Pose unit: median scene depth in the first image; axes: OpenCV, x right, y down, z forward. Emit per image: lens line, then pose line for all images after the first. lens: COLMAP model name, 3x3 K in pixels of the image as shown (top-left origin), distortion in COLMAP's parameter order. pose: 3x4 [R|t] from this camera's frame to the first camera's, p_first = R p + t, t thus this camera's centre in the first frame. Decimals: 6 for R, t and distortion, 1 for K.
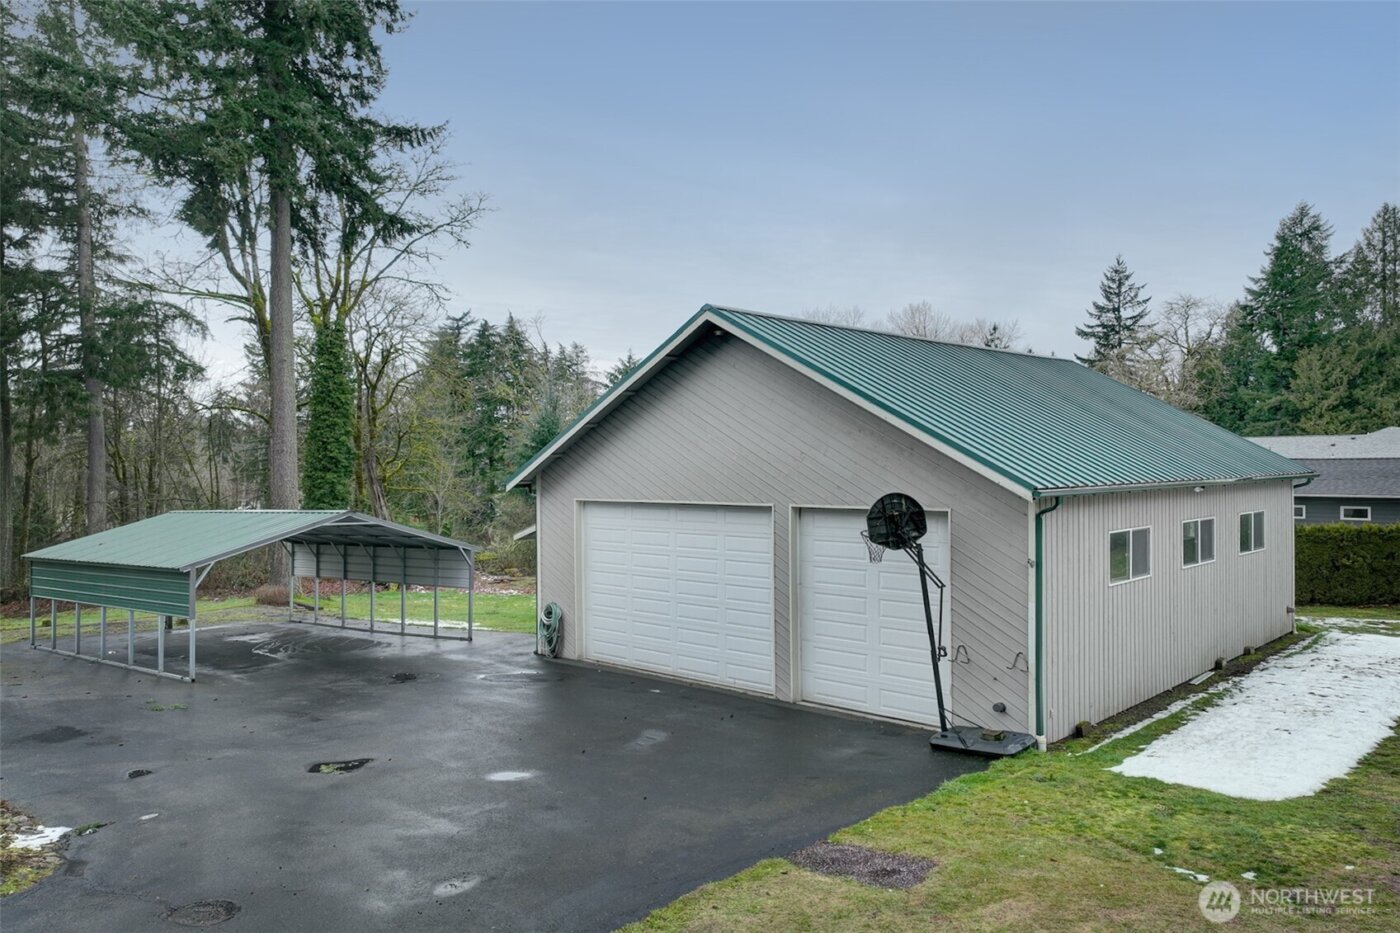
lens RADIAL K [[970.2, 0, 682.1], [0, 970.2, 497.7], [0, 0, 1]] dist [0.006797, 0.005952]
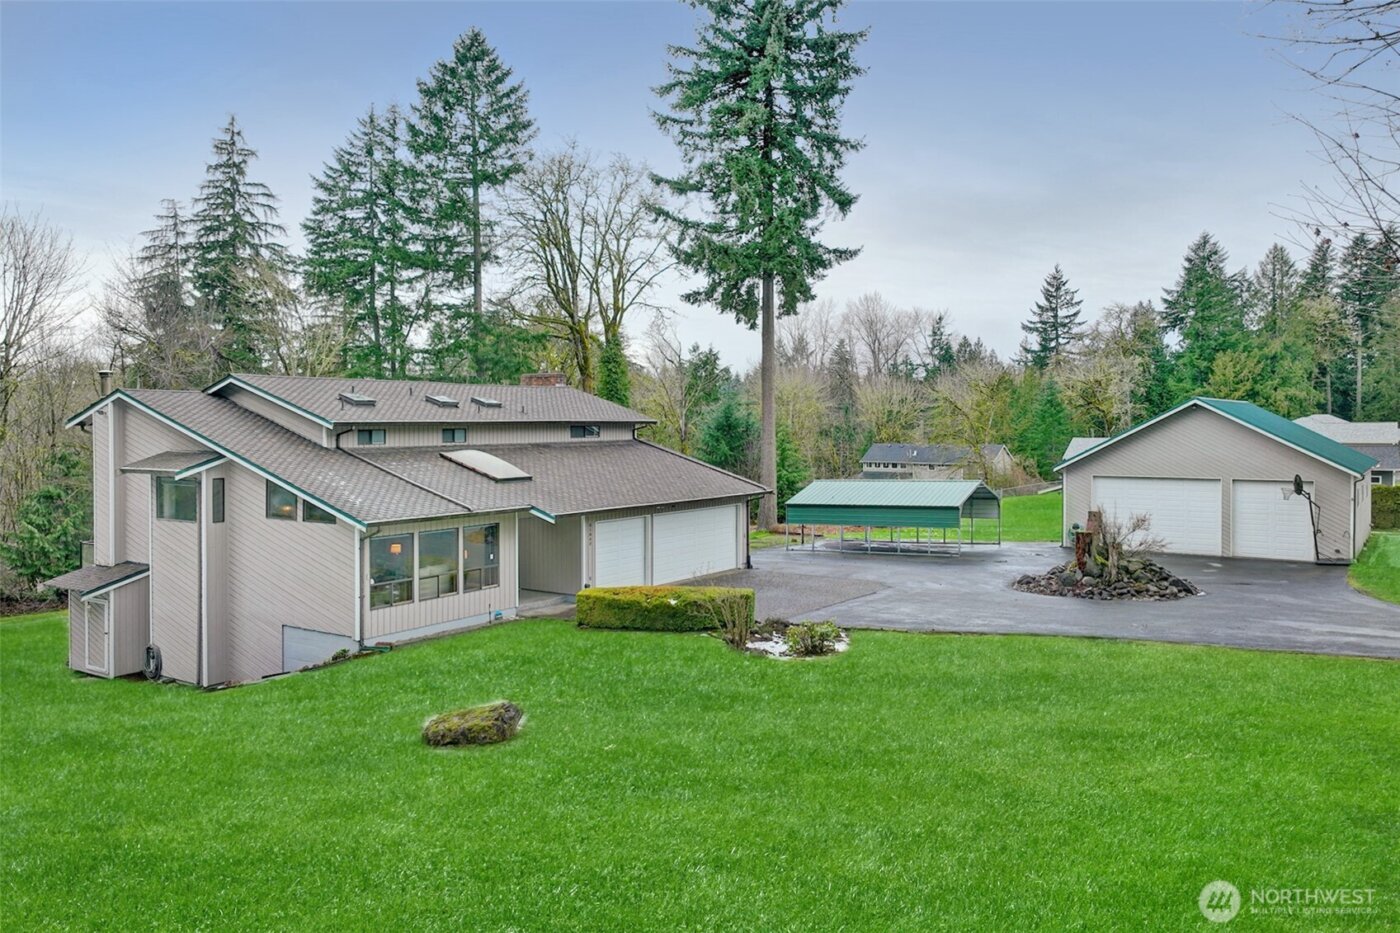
lens RADIAL K [[947.9, 0, 700.0], [0, 947.9, 466.5], [0, 0, 1]] dist [0.003607, -0.000126]
pose [[0.991401, 0.000595, 0.130861, -0.219663], [-0.001276, 0.999986, 0.005118, -0.004599], [-0.130856, -0.005241, 0.991388, -0.174441]]
